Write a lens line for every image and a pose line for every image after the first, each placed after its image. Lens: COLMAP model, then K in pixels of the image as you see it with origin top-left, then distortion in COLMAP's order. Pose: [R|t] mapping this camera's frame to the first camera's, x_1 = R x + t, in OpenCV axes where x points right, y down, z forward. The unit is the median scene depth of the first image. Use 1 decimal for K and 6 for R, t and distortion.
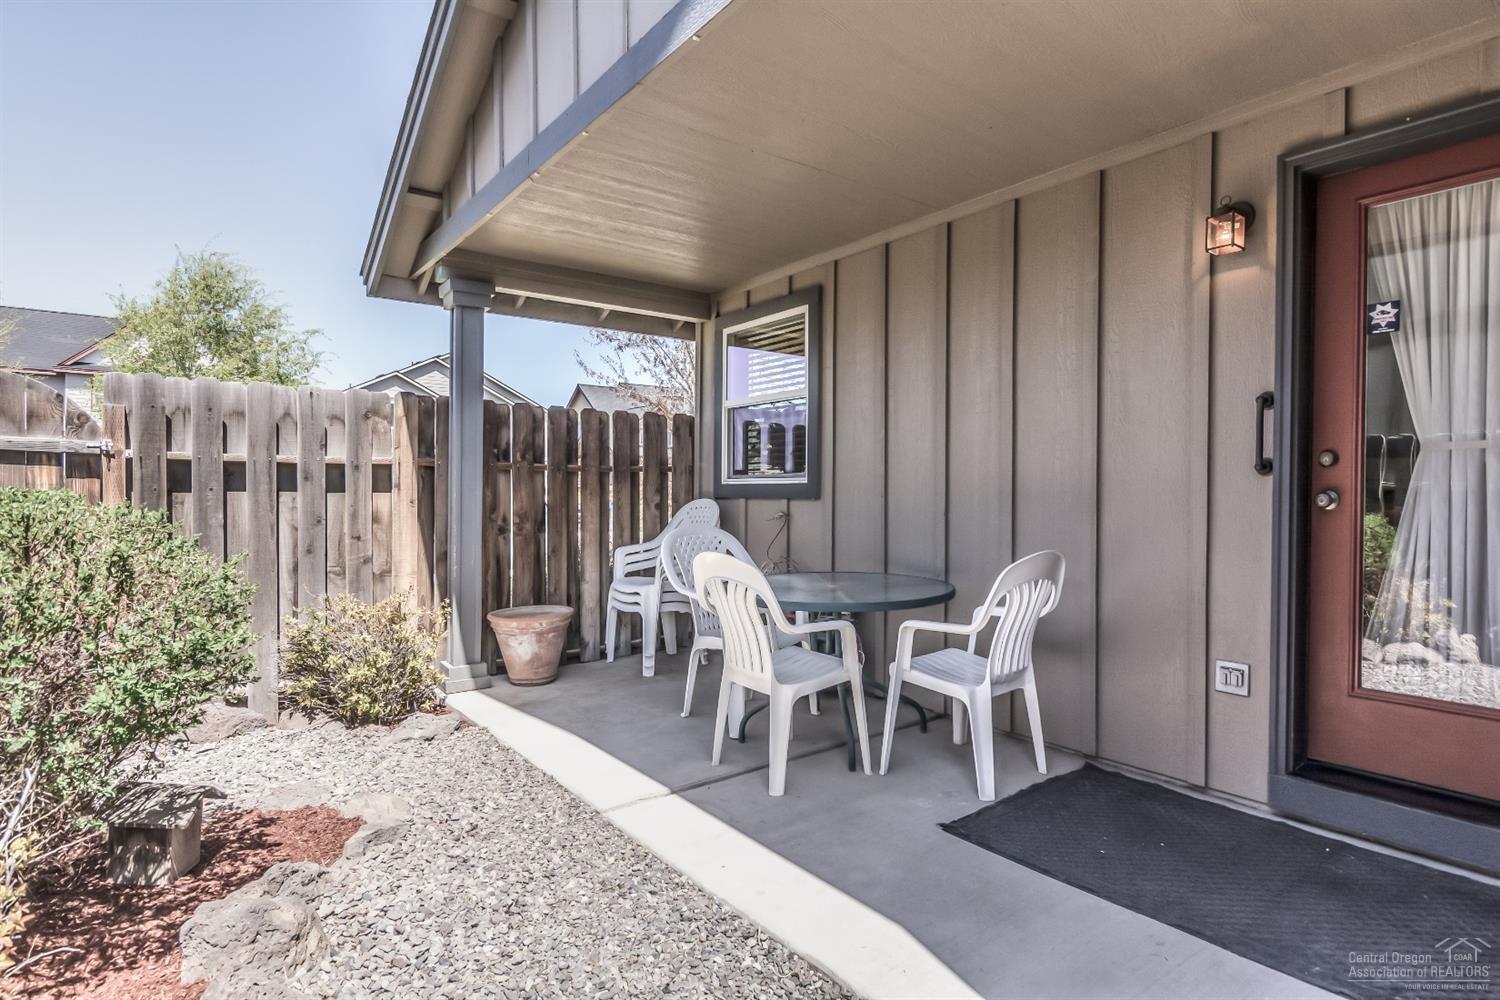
lens RADIAL K [[776.8, 0, 755.0], [0, 776.8, 497.9], [0, 0, 1]] dist [-0.007040, -0.000426]
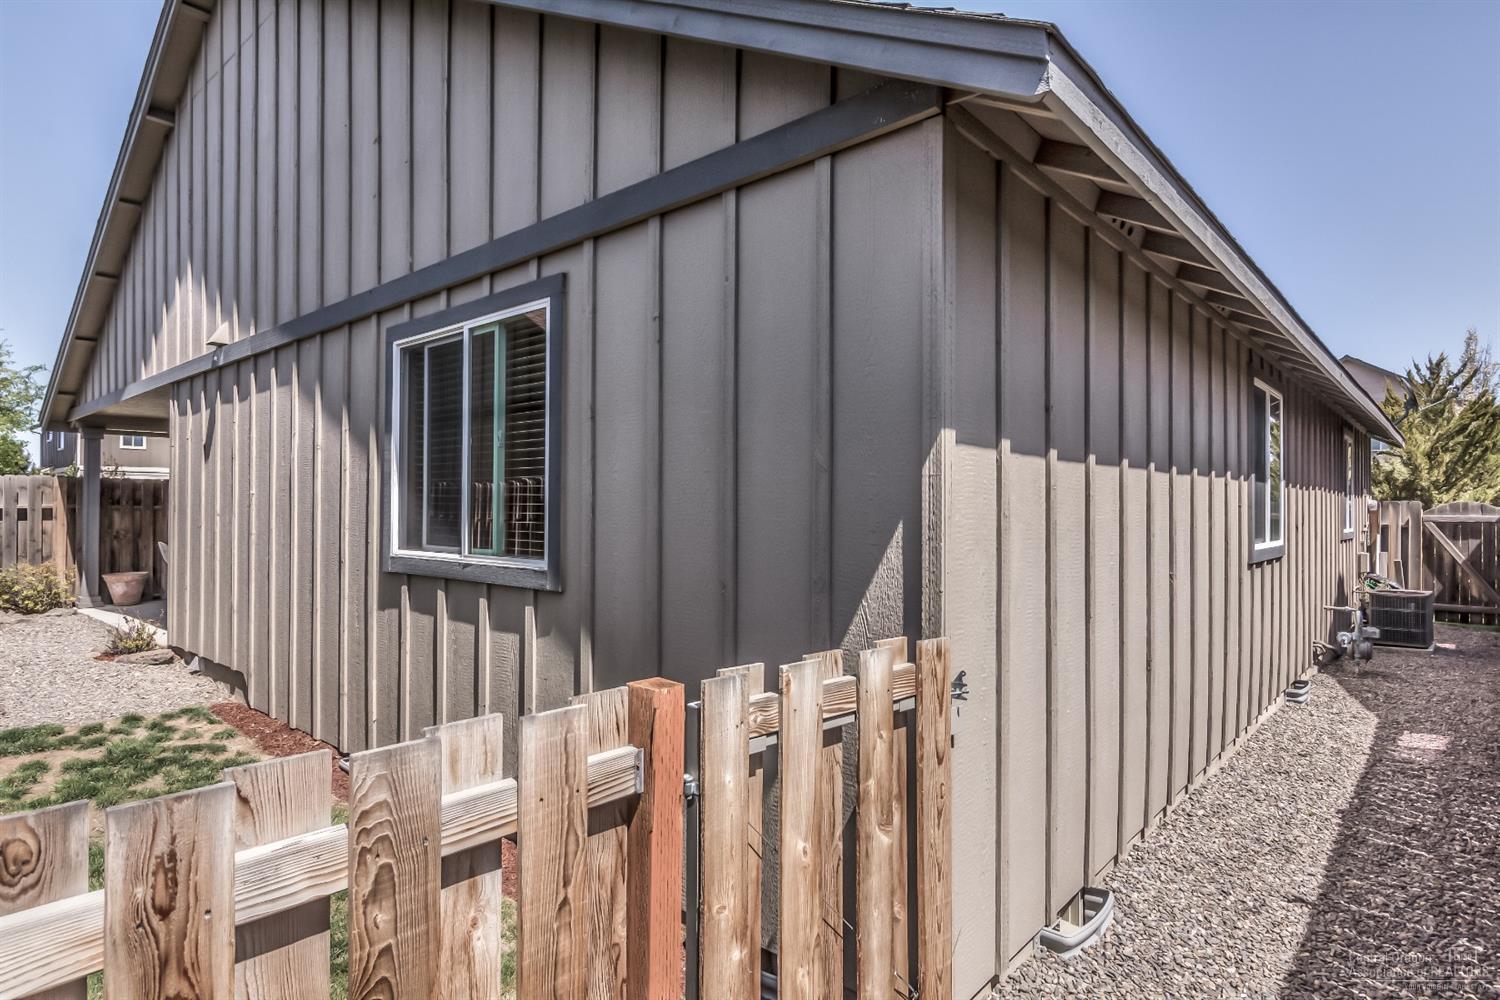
lens RADIAL K [[788.1, 0, 746.2], [0, 788.1, 503.2], [0, 0, 1]] dist [-0.003176, 0.000733]
pose [[0.978804, 0.000643, 0.204796, 1.032823], [0.001687, 0.999936, -0.011202, -0.028355], [-0.204790, 0.011310, 0.978741, -1.642463]]
